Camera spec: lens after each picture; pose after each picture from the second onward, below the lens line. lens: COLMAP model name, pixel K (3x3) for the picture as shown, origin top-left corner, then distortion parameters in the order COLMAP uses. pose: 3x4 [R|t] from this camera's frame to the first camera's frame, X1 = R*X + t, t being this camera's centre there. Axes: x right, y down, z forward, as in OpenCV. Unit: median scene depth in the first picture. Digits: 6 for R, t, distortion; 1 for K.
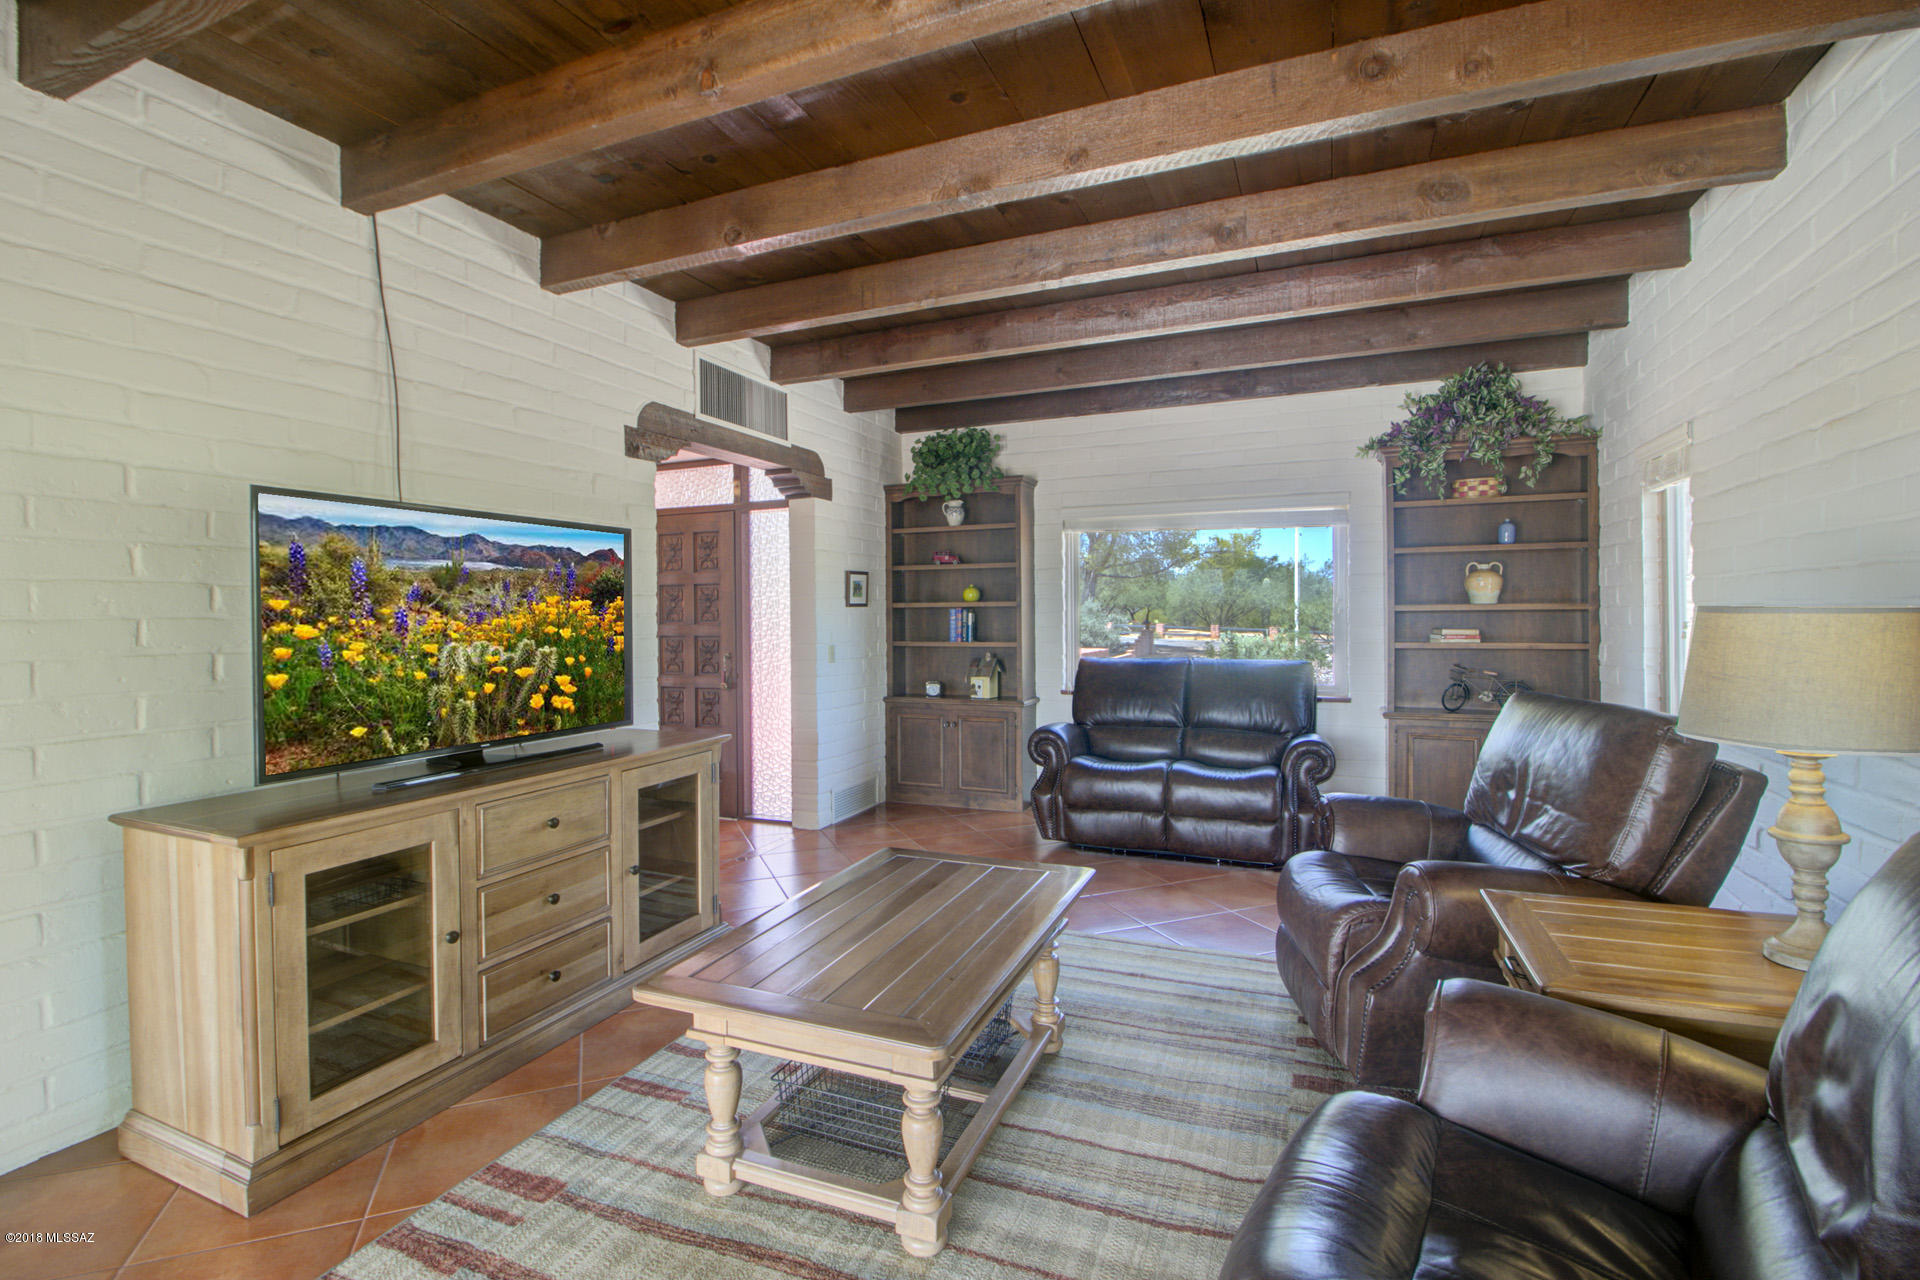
lens RADIAL K [[882.1, 0, 945.3], [0, 882.1, 613.0], [0, 0, 1]] dist [-0.001743, -0.010438]
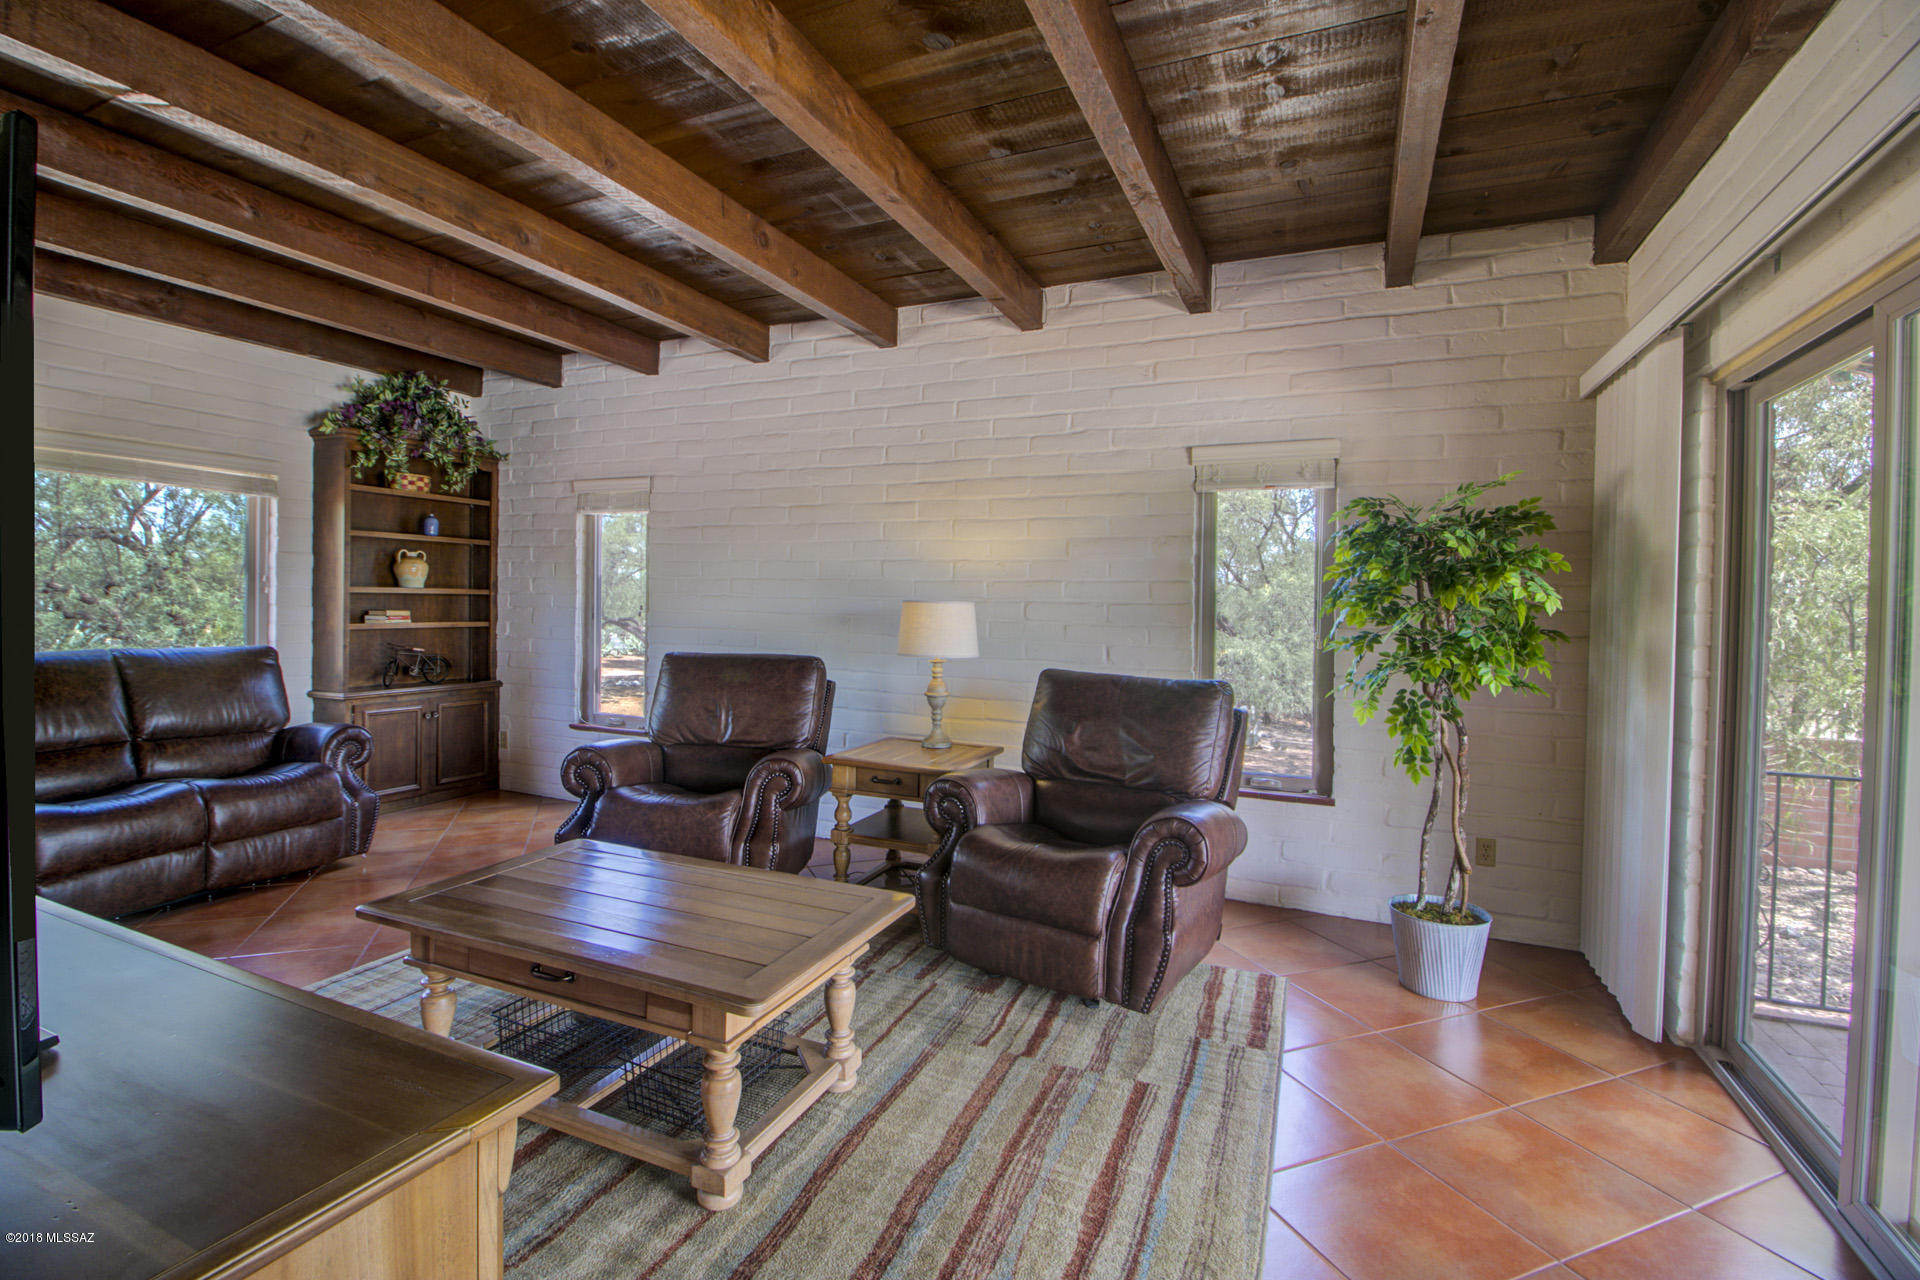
lens RADIAL K [[882.1, 0, 945.3], [0, 882.1, 613.0], [0, 0, 1]] dist [-0.001743, -0.010438]
pose [[0.019493, -0.003532, 0.999804, -0.501714], [-0.017962, 0.999831, 0.003883, 0.005289], [-0.999649, -0.018034, 0.019426, 0.315100]]
